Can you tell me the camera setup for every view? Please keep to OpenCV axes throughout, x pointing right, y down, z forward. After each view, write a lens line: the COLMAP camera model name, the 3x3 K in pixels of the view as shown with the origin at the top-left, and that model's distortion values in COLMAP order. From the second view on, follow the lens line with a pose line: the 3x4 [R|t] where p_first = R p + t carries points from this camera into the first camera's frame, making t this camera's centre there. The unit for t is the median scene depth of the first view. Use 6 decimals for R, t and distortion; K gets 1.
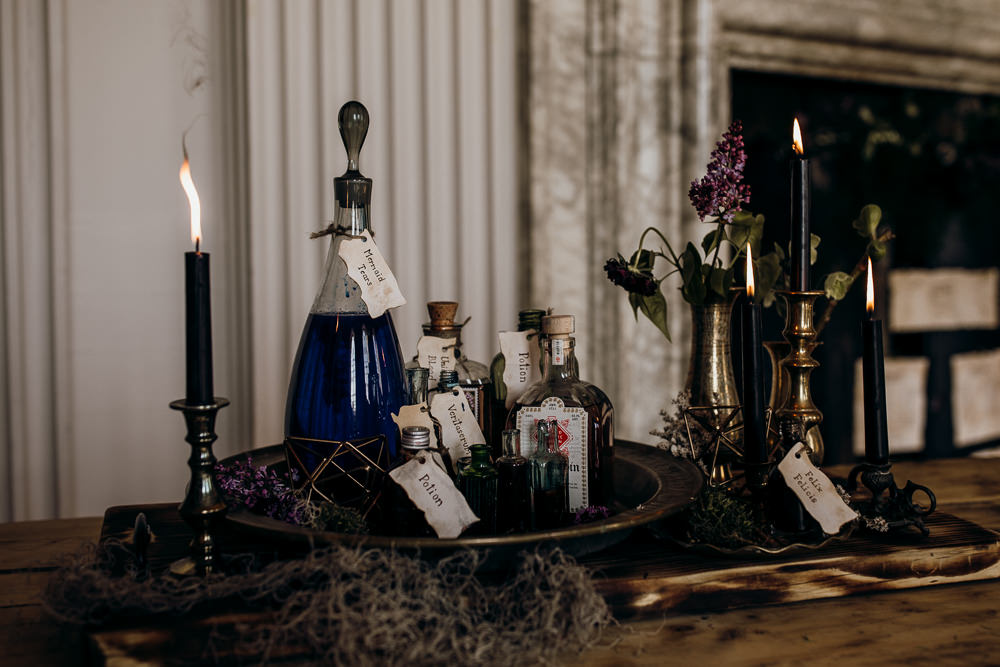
lens RADIAL K [[946.4, 0, 500.0], [0, 946.4, 333.5], [0, 0, 1]] dist [-0.023292, -0.013258]
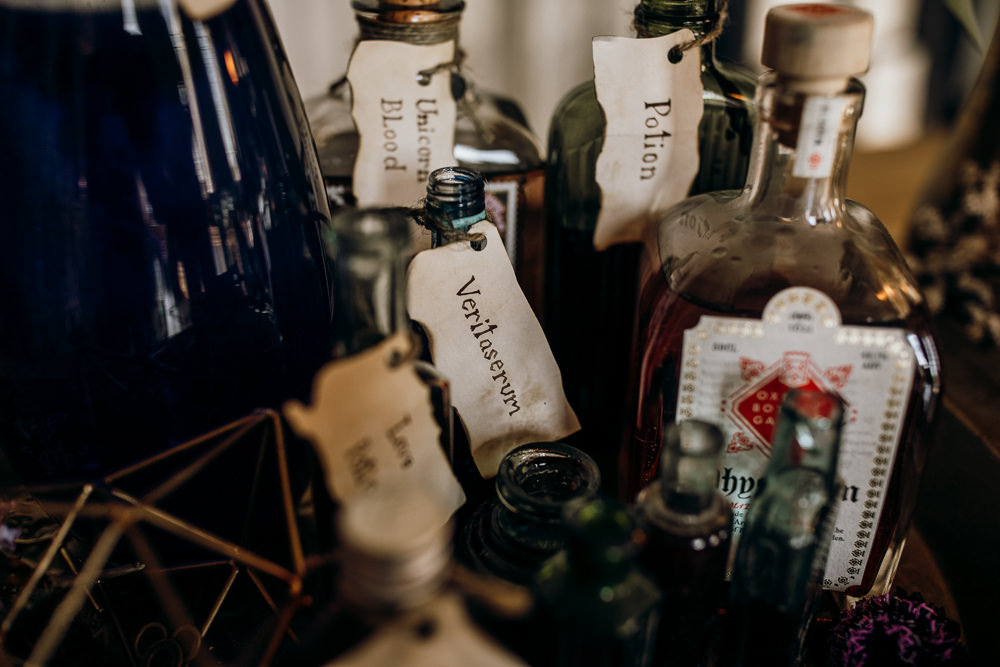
lens RADIAL K [[946.4, 0, 500.0], [0, 946.4, 333.5], [0, 0, 1]] dist [-0.023292, -0.013258]
pose [[0.995812, -0.026229, 0.087581, -0.069090], [-0.011836, 0.912912, 0.407985, -0.045005], [-0.090655, -0.407313, 0.908778, 0.679796]]
